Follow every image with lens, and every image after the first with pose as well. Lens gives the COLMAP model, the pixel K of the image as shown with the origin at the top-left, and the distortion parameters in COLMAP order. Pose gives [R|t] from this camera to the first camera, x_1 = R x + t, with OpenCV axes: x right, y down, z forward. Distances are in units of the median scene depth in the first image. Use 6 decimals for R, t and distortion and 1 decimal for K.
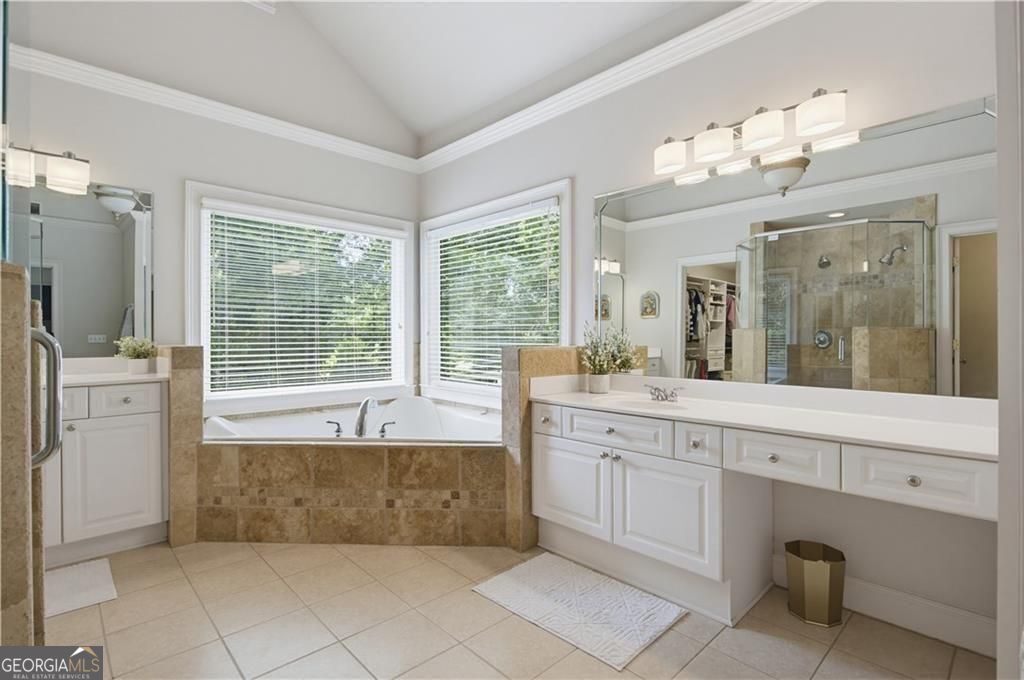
lens RADIAL K [[489.1, 0, 512.0], [0, 489.1, 340.0], [0, 0, 1]] dist [0.001020, 0.000091]
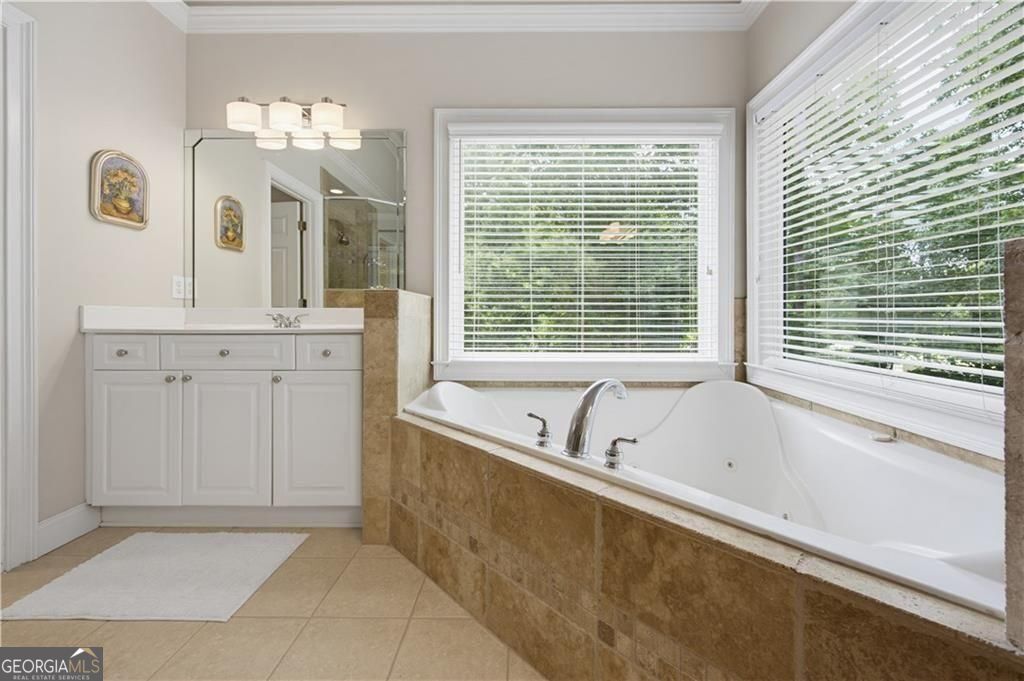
lens RADIAL K [[411.6, 0, 518.1], [0, 411.6, 318.9], [0, 0, 1]] dist [0.009573, -0.000103]
pose [[0.723239, 0.009508, -0.690533, -0.054437], [-0.007526, 0.999954, 0.005885, 0.054050], [0.690557, 0.000941, 0.723277, 0.673414]]
